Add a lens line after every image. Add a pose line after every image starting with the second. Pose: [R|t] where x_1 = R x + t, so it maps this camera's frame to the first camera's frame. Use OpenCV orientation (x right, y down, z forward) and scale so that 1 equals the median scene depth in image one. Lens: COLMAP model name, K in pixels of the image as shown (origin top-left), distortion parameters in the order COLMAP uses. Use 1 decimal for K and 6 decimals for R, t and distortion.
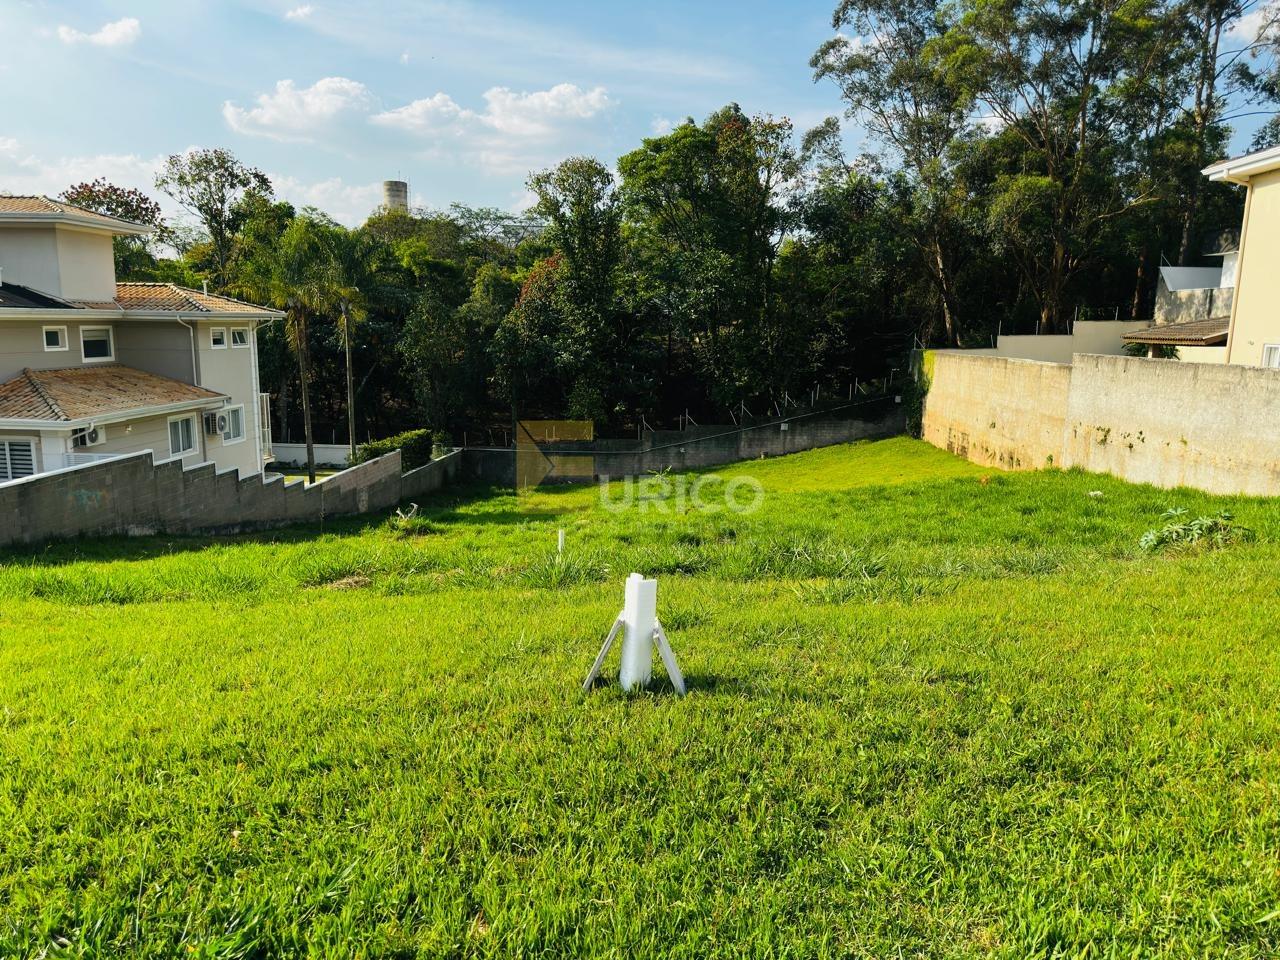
lens RADIAL K [[885.4, 0, 641.5], [0, 885.4, 488.1], [0, 0, 1]] dist [0.058816, -0.070341]
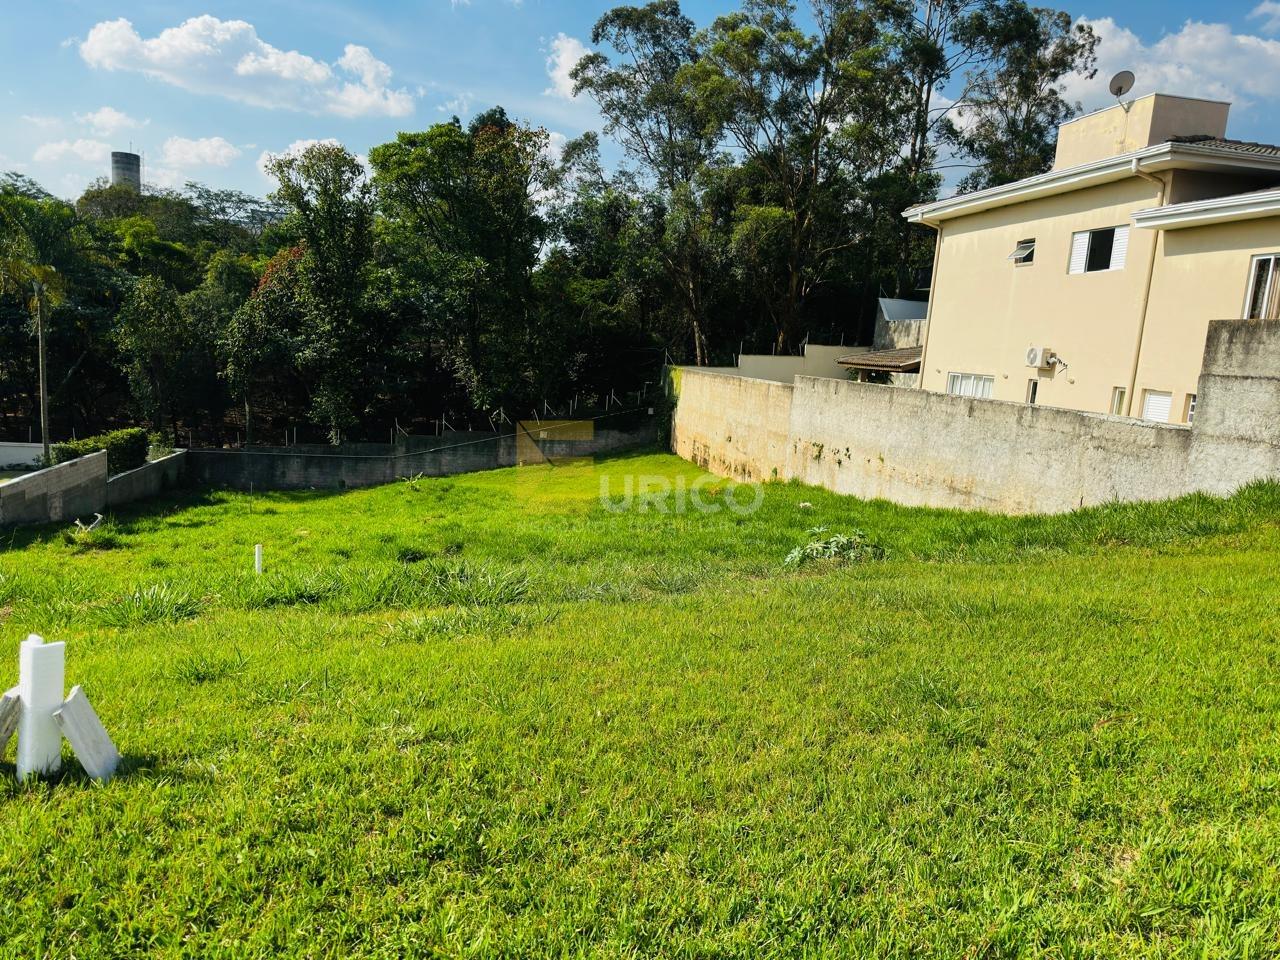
lens RADIAL K [[885.4, 0, 624.8], [0, 885.4, 493.4], [0, 0, 1]] dist [0.058816, -0.070341]
pose [[0.972489, 0.008184, 0.232805, 0.020597], [-0.008013, 0.999966, -0.001681, -0.002285], [-0.232811, -0.000231, 0.972522, 0.004978]]
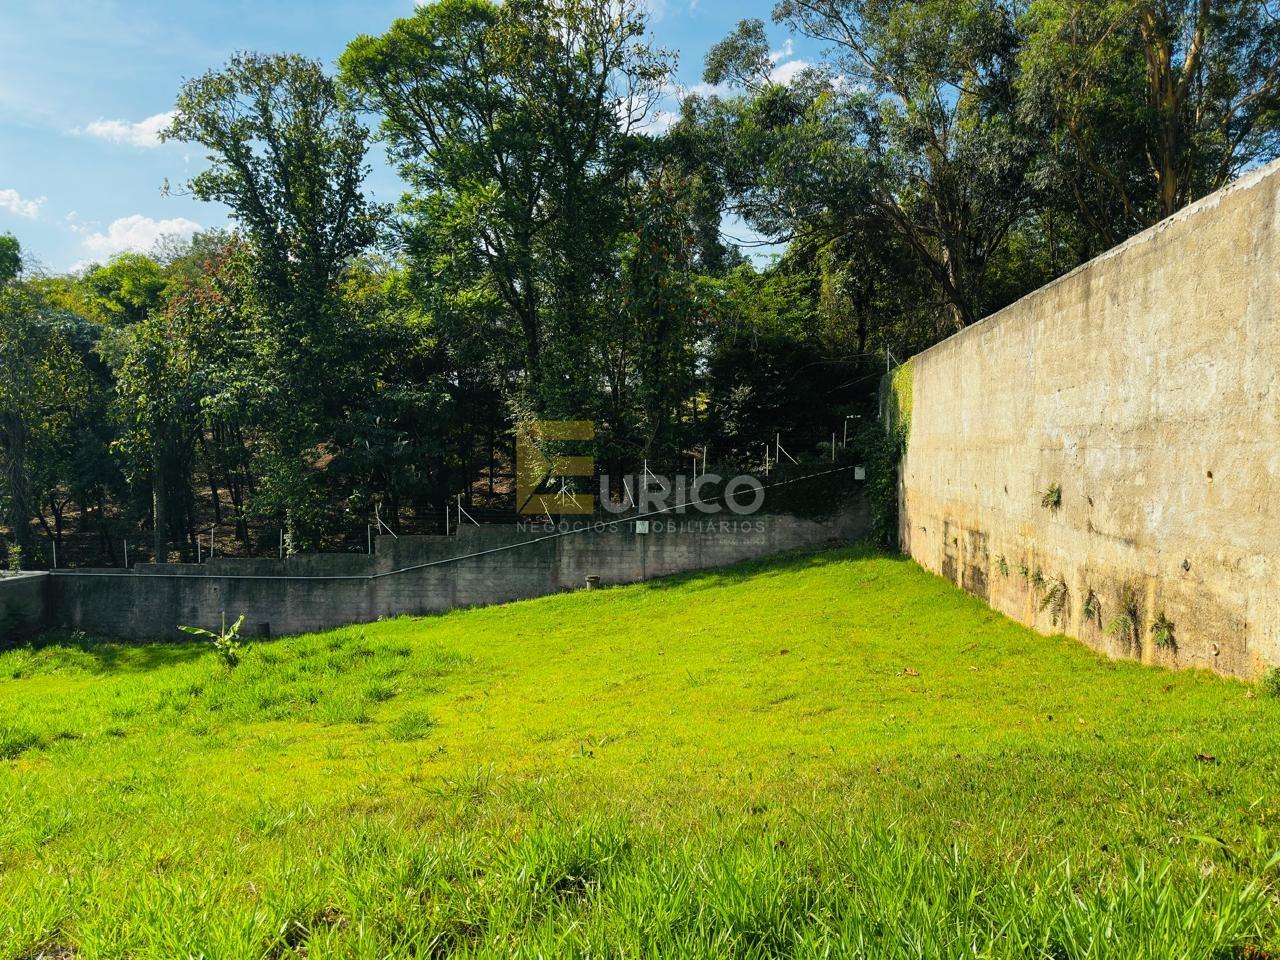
lens RADIAL K [[886.4, 0, 641.6], [0, 886.4, 492.4], [0, 0, 1]] dist [0.059612, -0.066462]
pose [[0.998210, -0.006445, -0.059454, 0.197287], [-0.001364, 0.991464, -0.130370, -0.023222], [0.059787, 0.130218, 0.989681, 0.501689]]
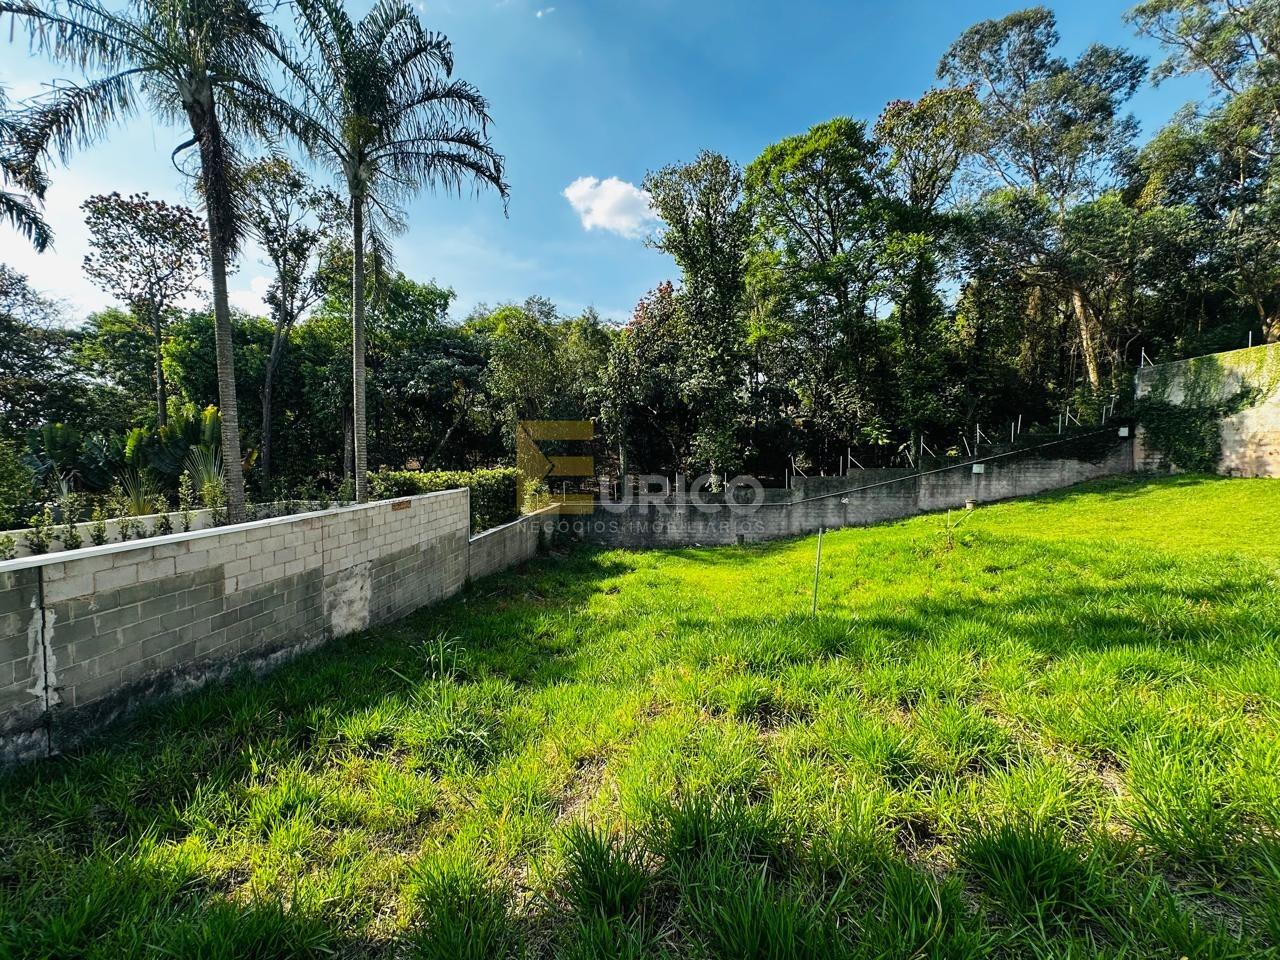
lens RADIAL K [[506.1, 0, 639.8], [0, 506.1, 486.1], [0, 0, 1]] dist [0.002170, -0.001217]
pose [[0.999909, -0.013003, 0.003709, -0.139872], [0.013353, 0.992752, -0.119435, -0.005472], [-0.002129, 0.119474, 0.992835, 0.573926]]
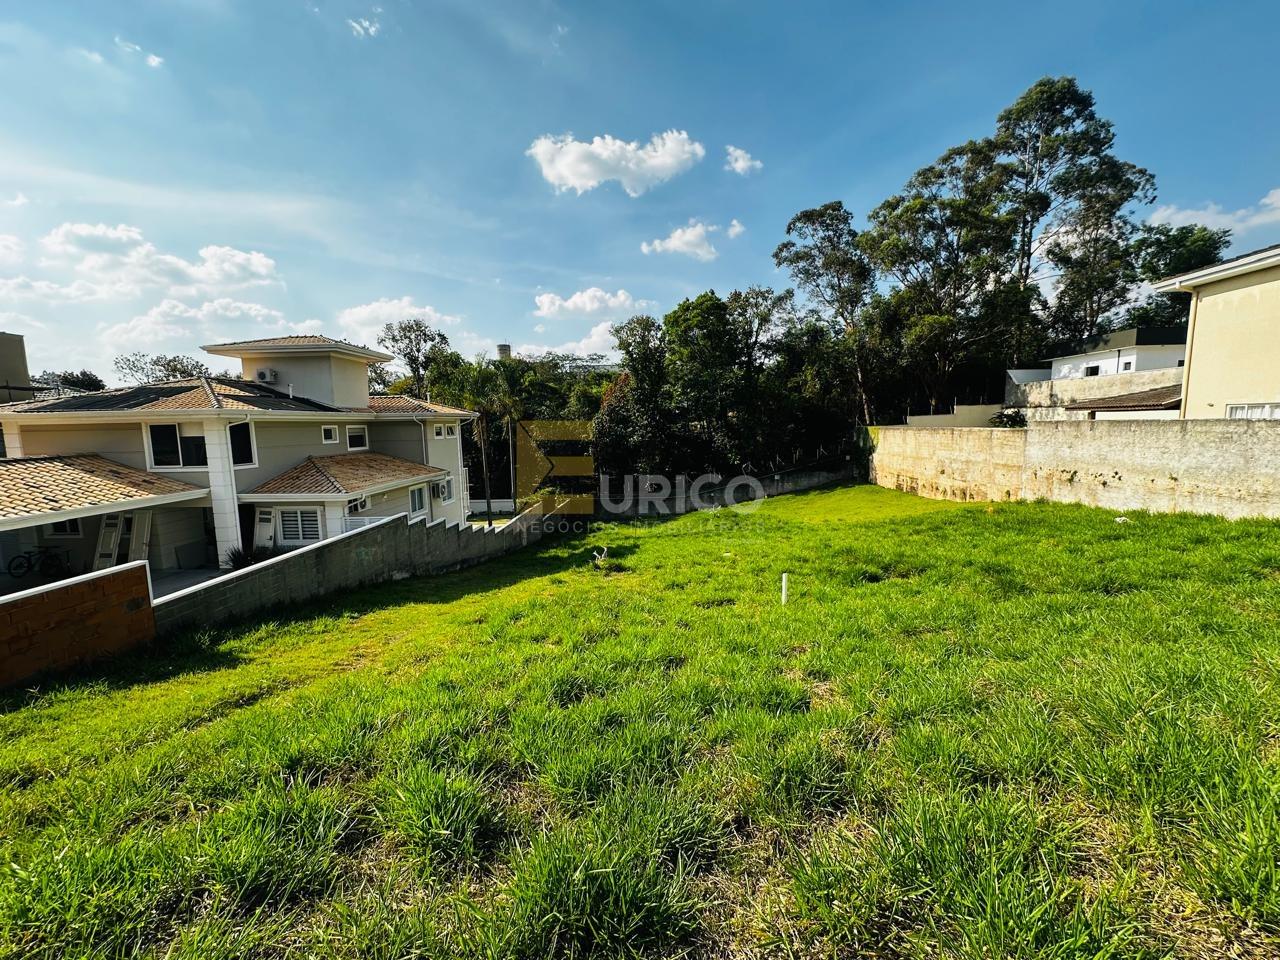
lens RADIAL K [[506.1, 0, 638.6], [0, 506.1, 485.0], [0, 0, 1]] dist [0.002170, -0.001217]
pose [[0.999303, -0.036631, 0.007166, -0.092626], [0.036995, 0.997524, -0.059816, -0.011847], [-0.004957, 0.060039, 0.998184, 0.109189]]
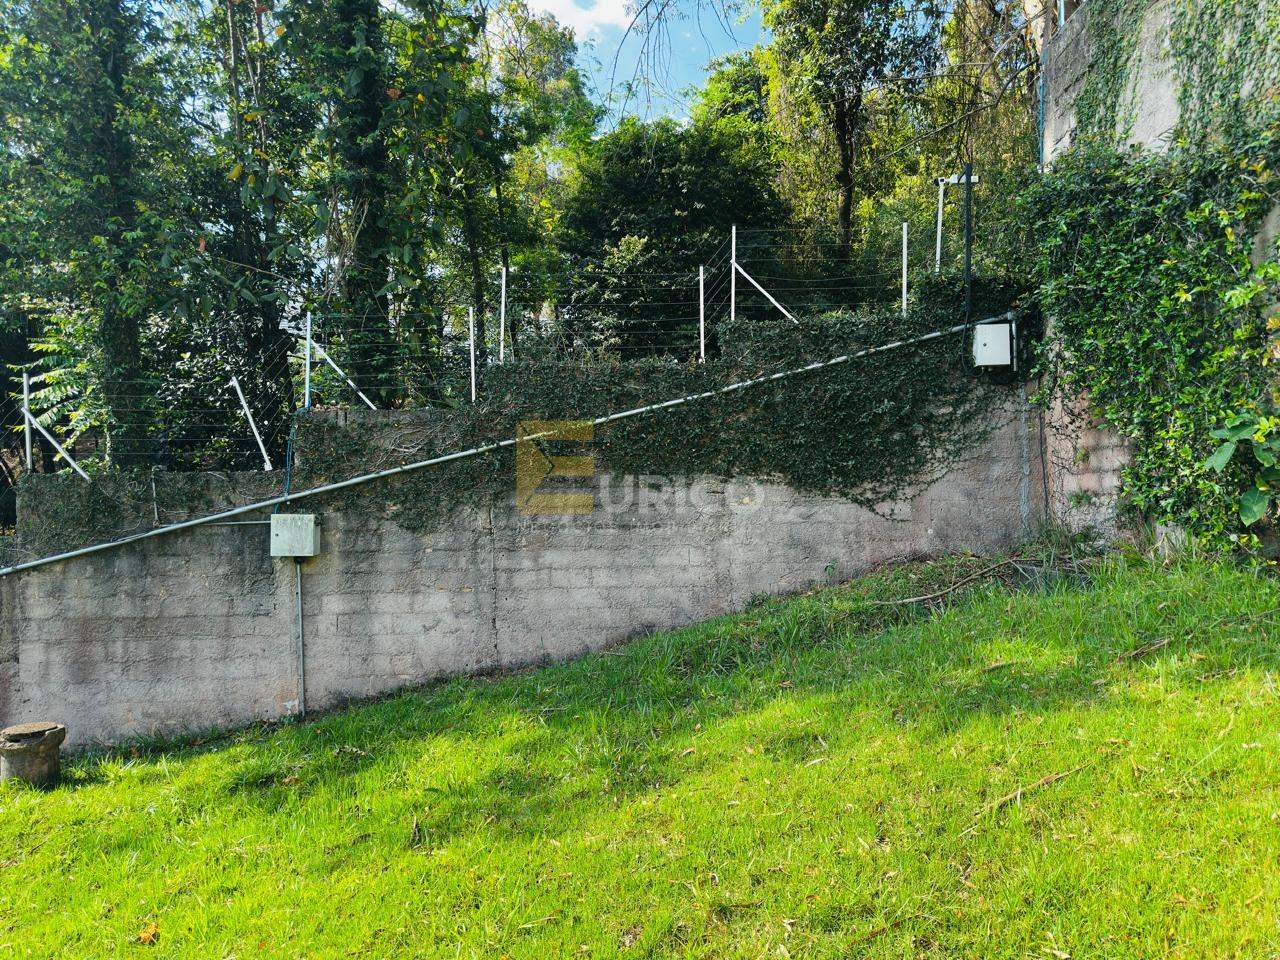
lens RADIAL K [[885.4, 0, 656.5], [0, 885.4, 483.3], [0, 0, 1]] dist [0.058816, -0.070341]
pose [[0.996901, -0.026279, 0.074150, 0.218457], [0.039260, 0.982980, -0.179466, -0.049423], [-0.068172, 0.181821, 0.980966, 0.863371]]
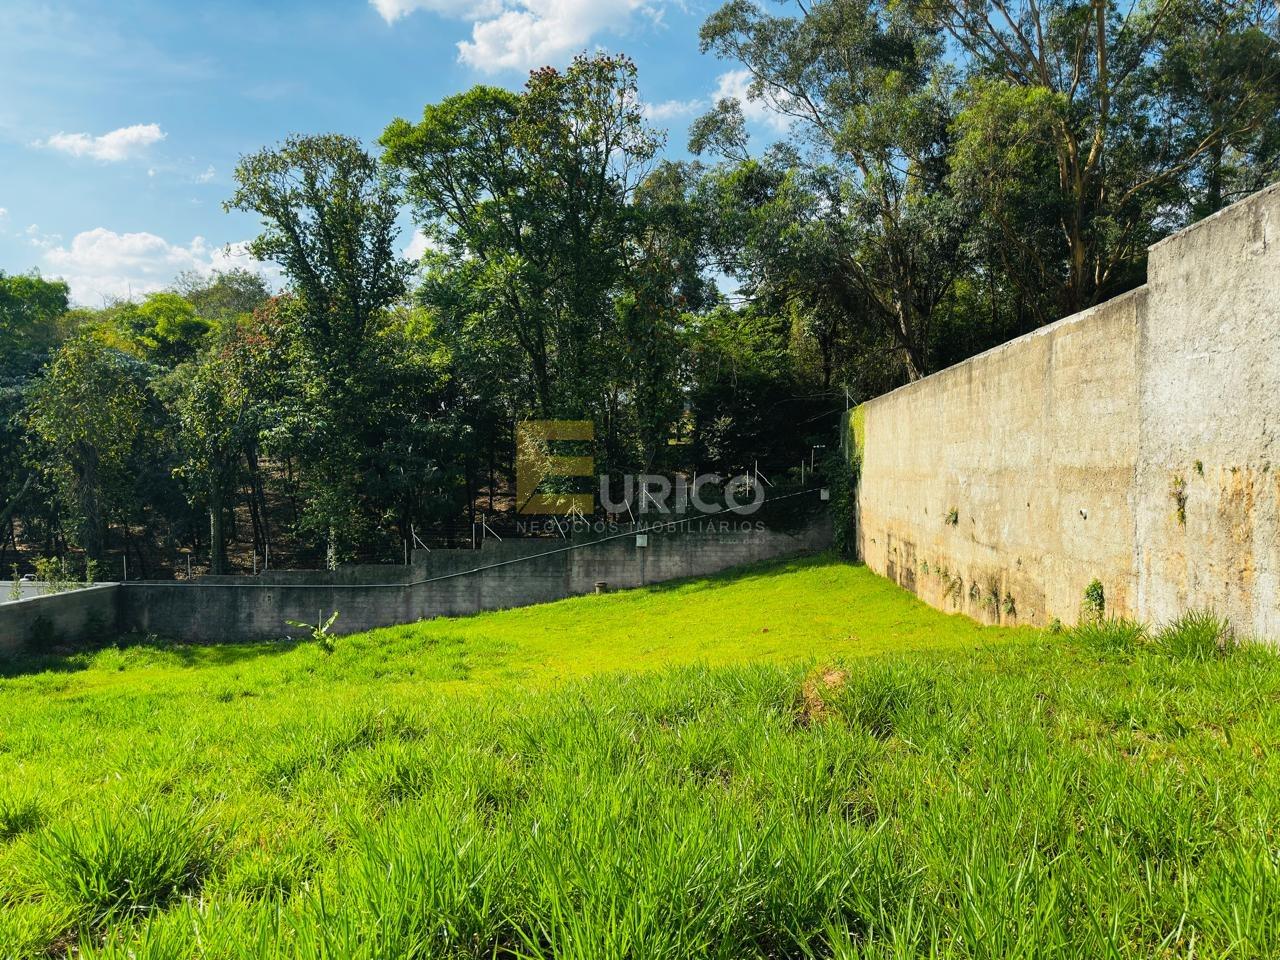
lens RADIAL K [[886.4, 0, 640.9], [0, 886.4, 490.4], [0, 0, 1]] dist [0.059612, -0.066462]
pose [[0.999470, -0.011610, -0.030410, 0.185011], [0.006963, 0.988860, -0.148687, -0.014253], [0.031798, 0.148396, 0.988417, 0.409846]]
